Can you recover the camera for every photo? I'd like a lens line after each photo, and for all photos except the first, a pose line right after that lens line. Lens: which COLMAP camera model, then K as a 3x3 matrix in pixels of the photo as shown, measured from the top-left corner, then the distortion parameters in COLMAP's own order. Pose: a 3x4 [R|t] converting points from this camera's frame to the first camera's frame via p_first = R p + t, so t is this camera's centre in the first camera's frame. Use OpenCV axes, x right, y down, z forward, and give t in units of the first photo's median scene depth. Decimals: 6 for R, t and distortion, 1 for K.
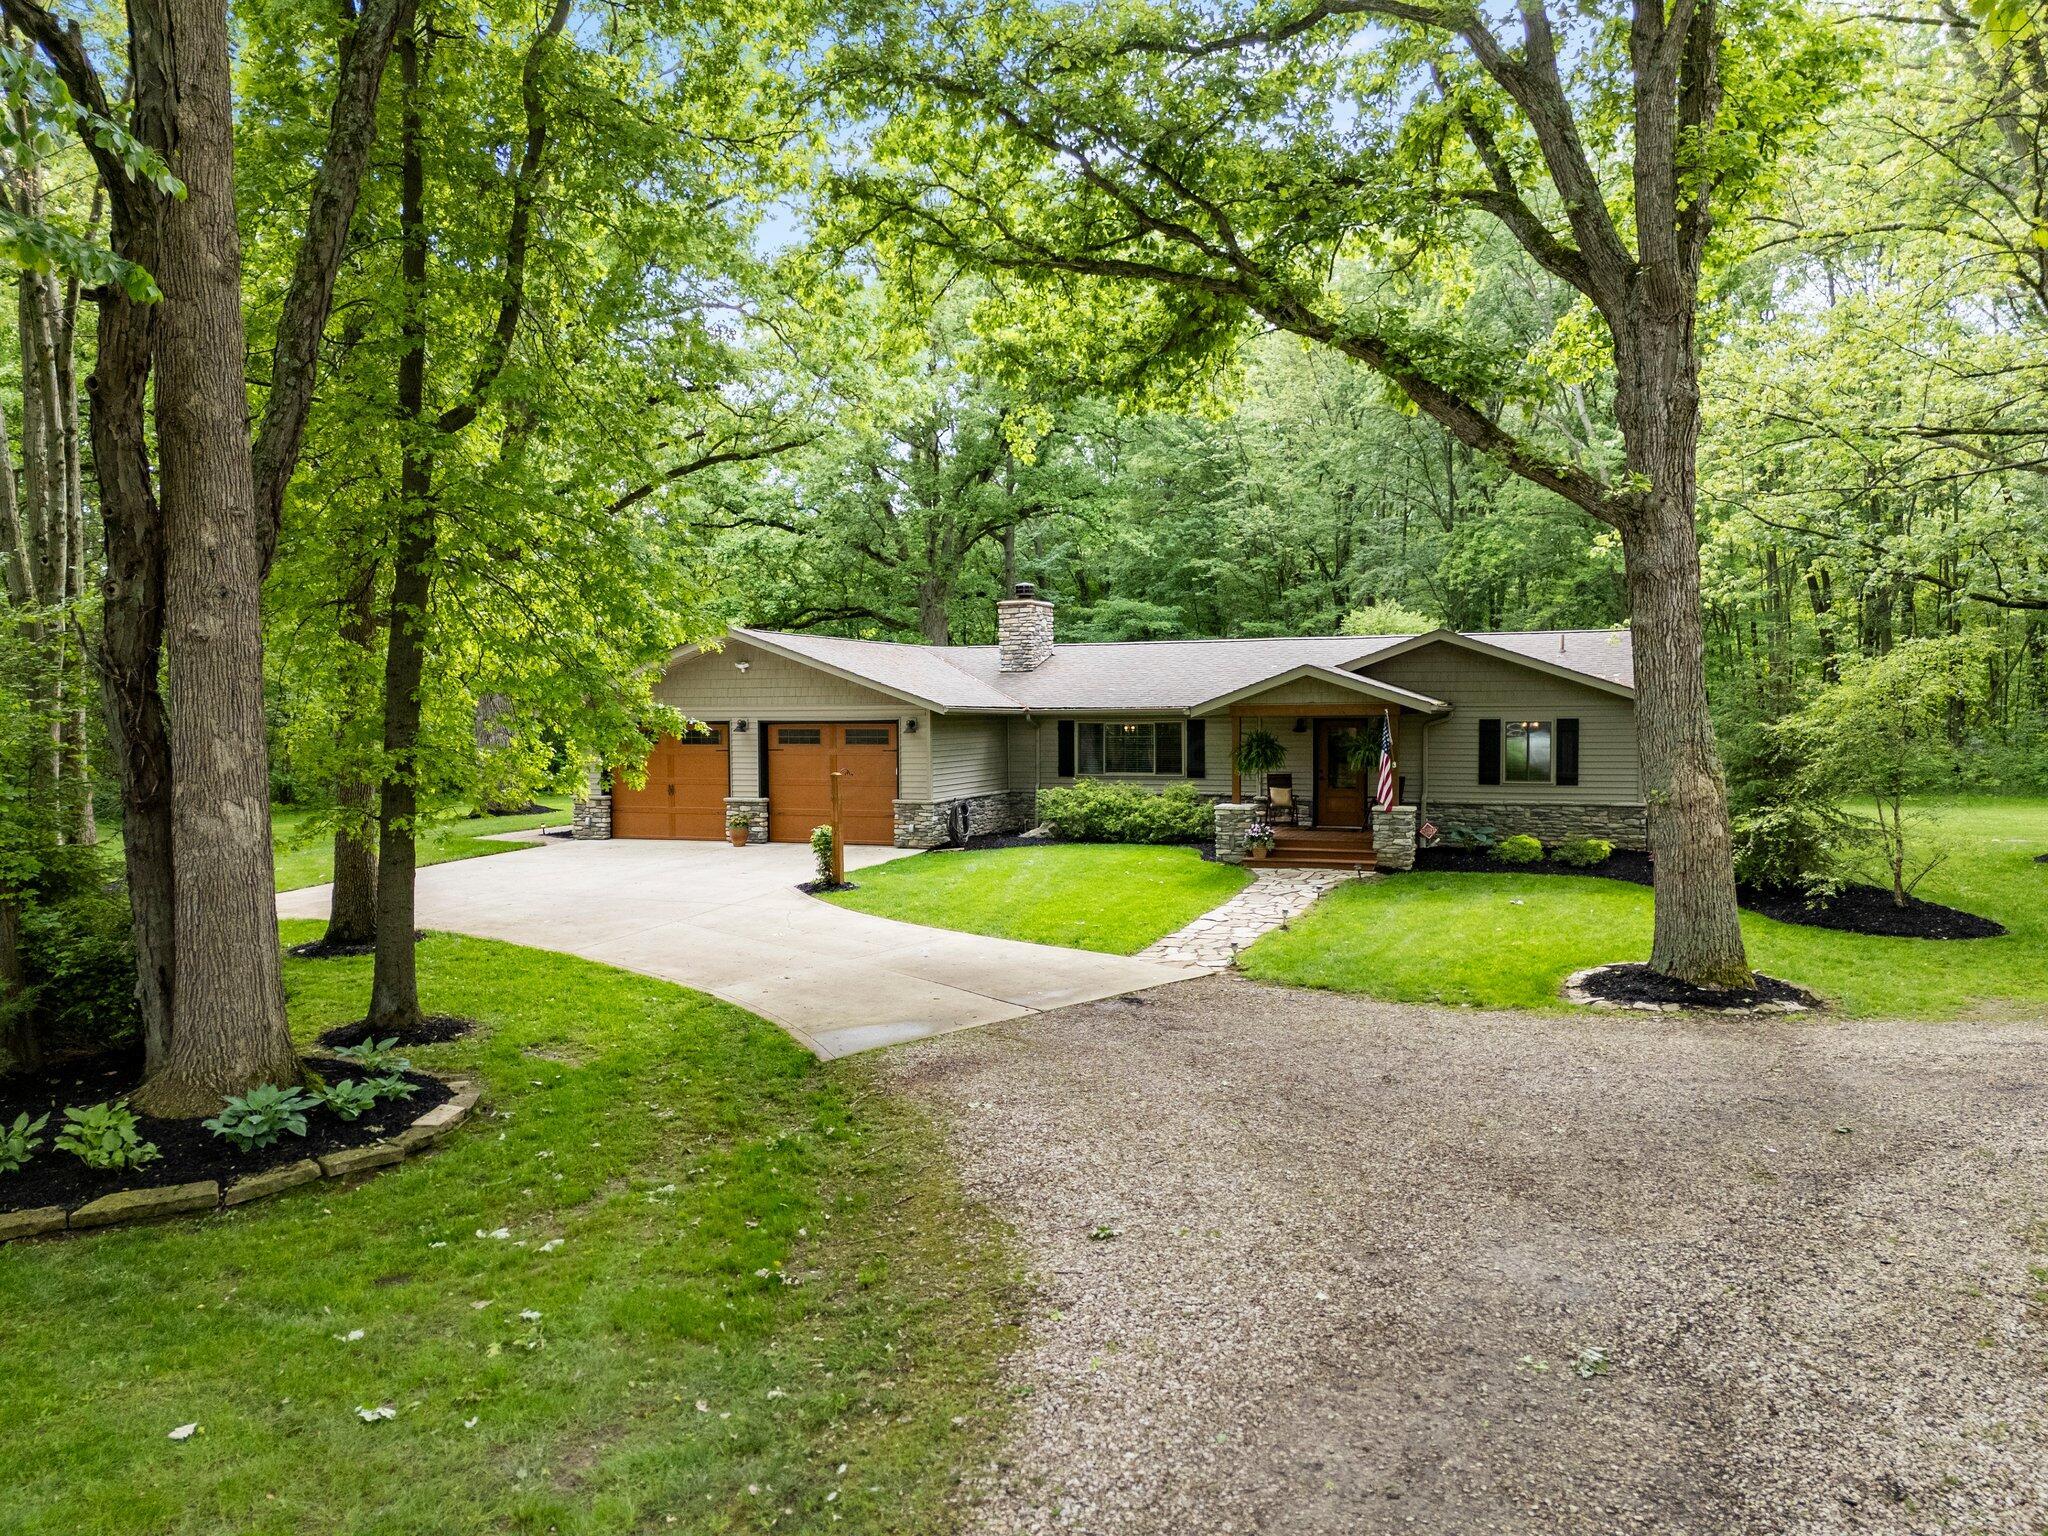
lens RADIAL K [[1546.0, 0, 1043.9], [0, 1546.0, 767.2], [0, 0, 1]] dist [0.088284, -0.085786]
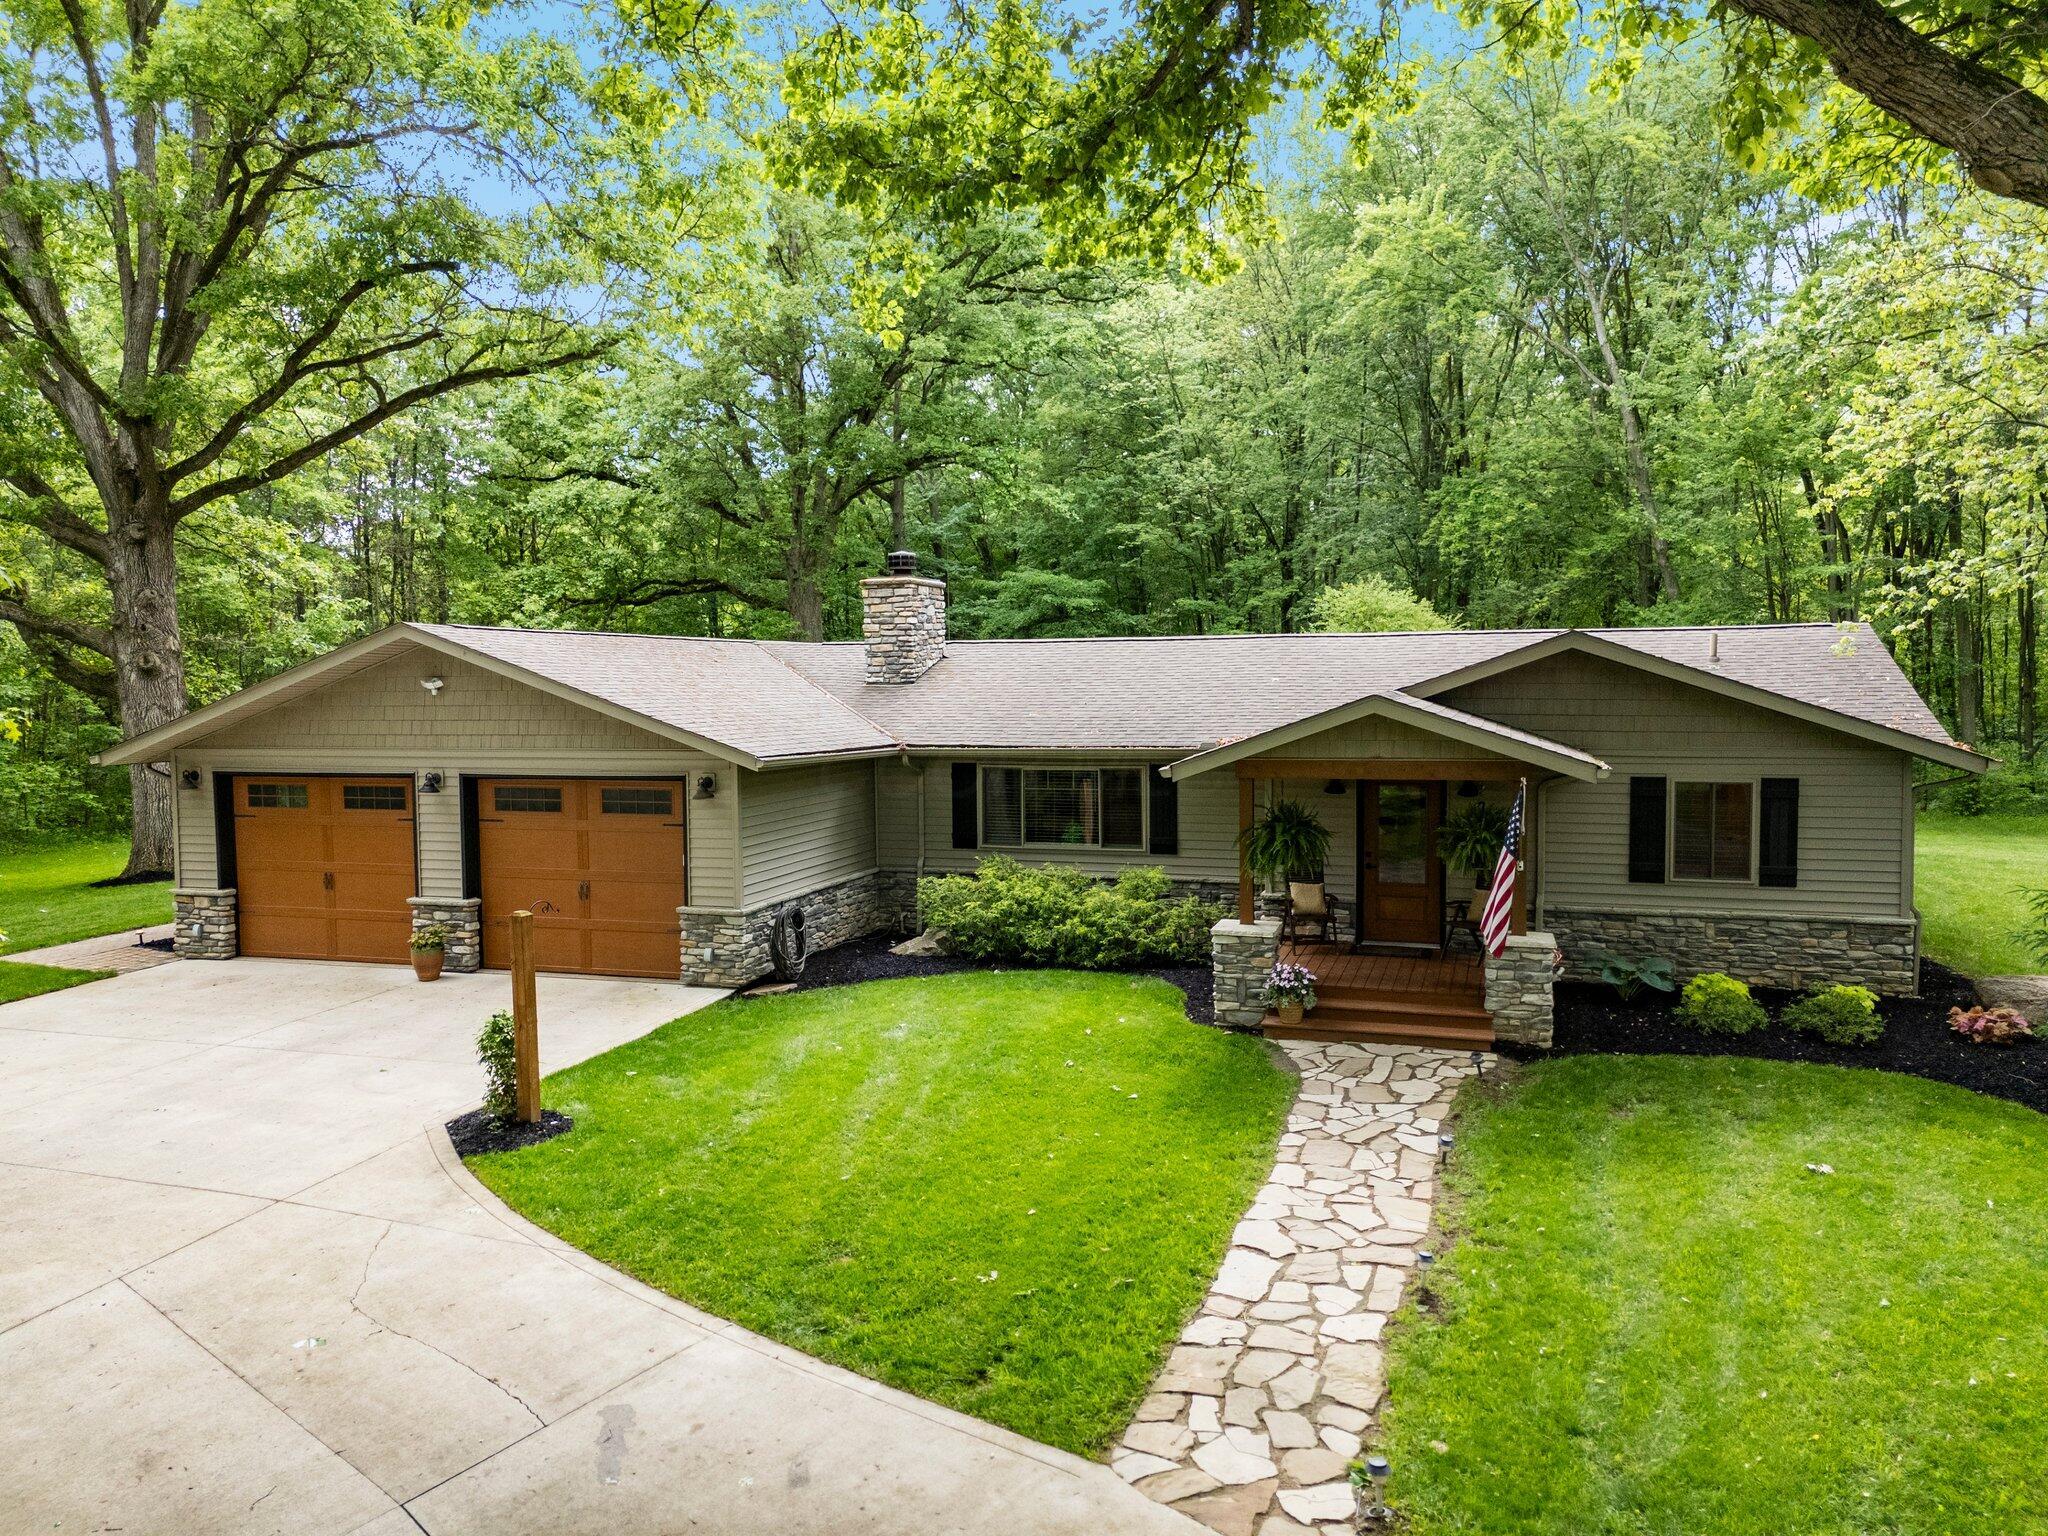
lens RADIAL K [[1439.3, 0, 1070.9], [0, 1439.3, 761.1], [0, 0, 1]] dist [0.071438, -0.098709]
pose [[0.996512, -0.008005, 0.083063, 0.009311], [0.005786, 0.999621, 0.026918, -0.048407], [-0.083247, -0.026344, 0.996181, 0.399169]]
